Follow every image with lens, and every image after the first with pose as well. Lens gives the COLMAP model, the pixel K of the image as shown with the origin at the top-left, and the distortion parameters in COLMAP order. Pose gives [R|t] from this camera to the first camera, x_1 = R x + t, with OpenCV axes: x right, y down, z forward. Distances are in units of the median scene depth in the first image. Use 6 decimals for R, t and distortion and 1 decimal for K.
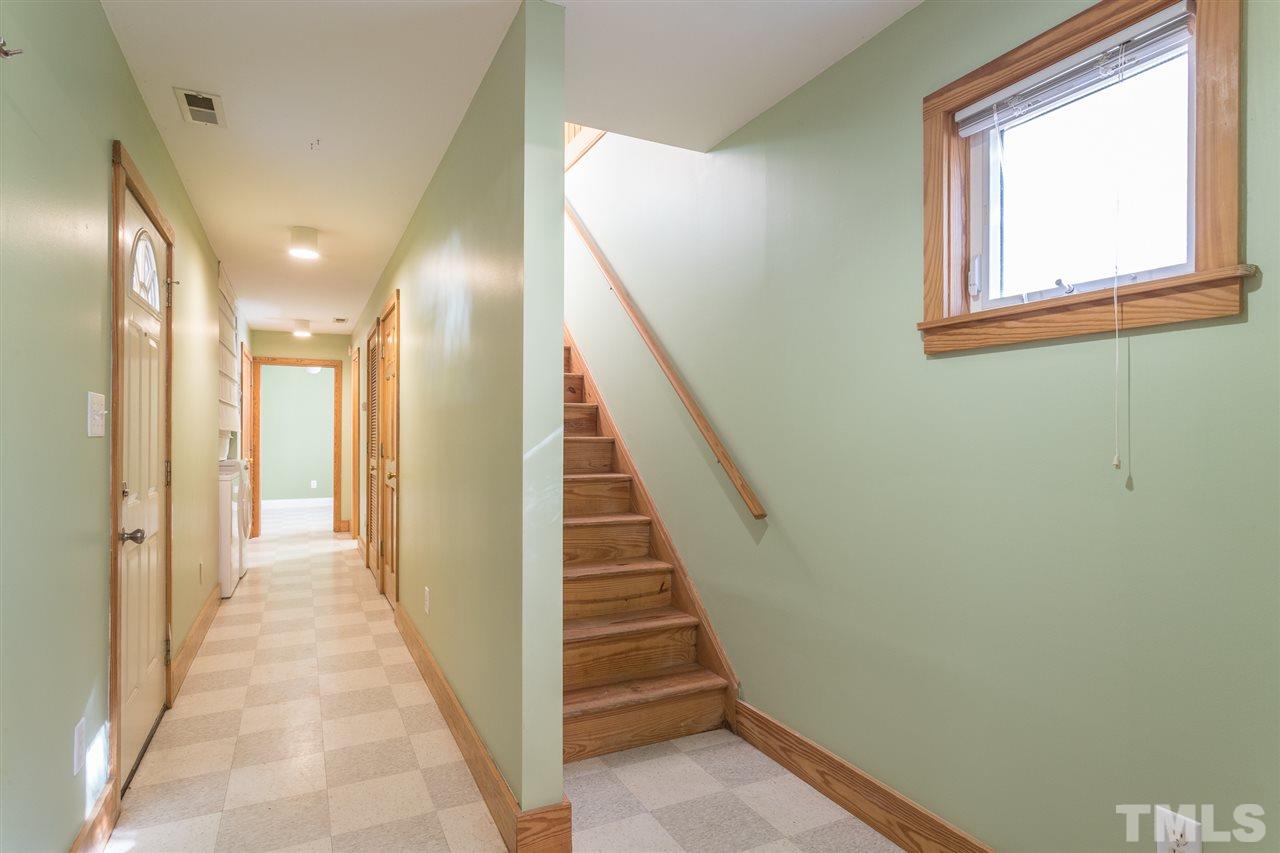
lens RADIAL K [[675.9, 0, 609.0], [0, 675.9, 427.1], [0, 0, 1]] dist [0.003355, 0.000447]
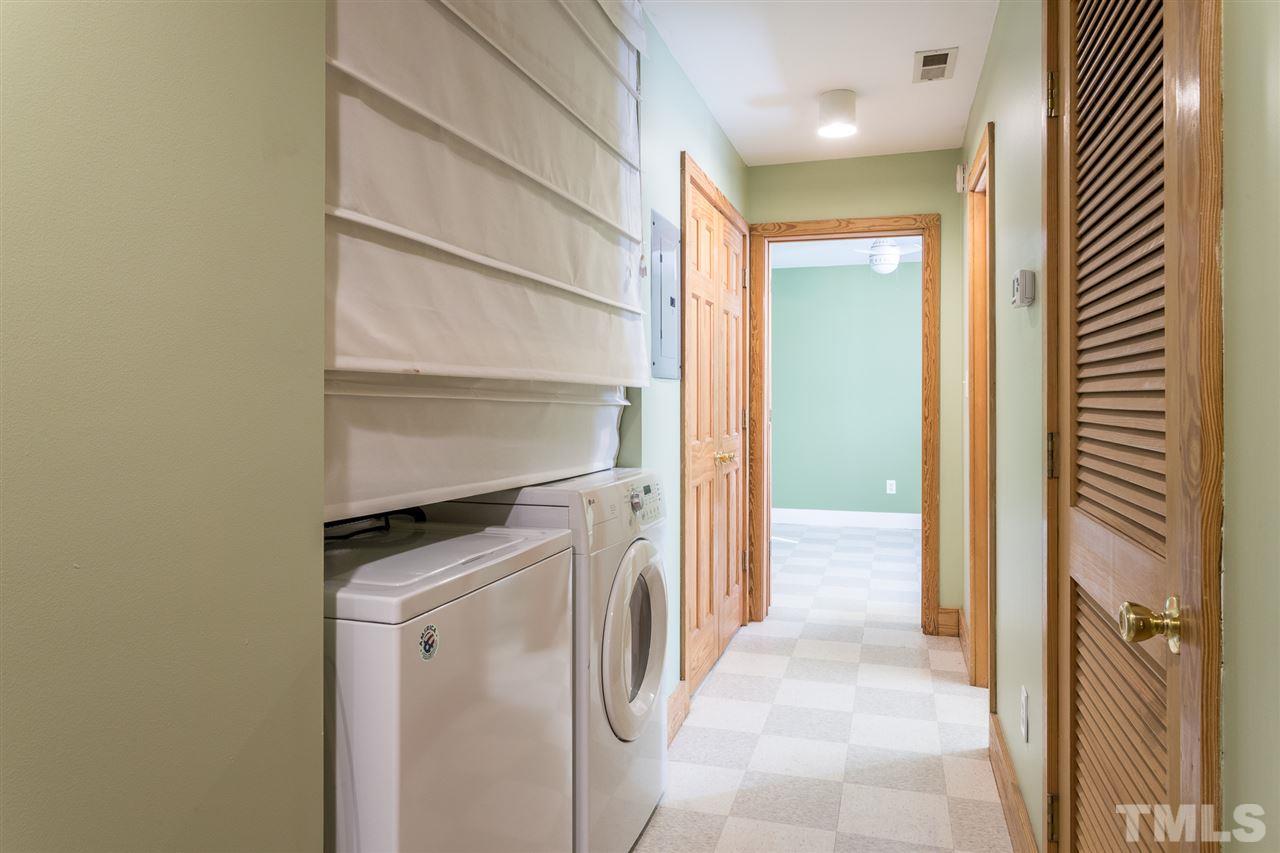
lens RADIAL K [[747.9, 0, 678.8], [0, 747.9, 382.1], [0, 0, 1]] dist [0.011467, 0.001034]
pose [[0.754631, -0.003170, -0.656141, -0.222080], [0.002814, 0.999995, -0.001595, 0.003430], [0.656143, -0.000643, 0.754636, 0.566167]]
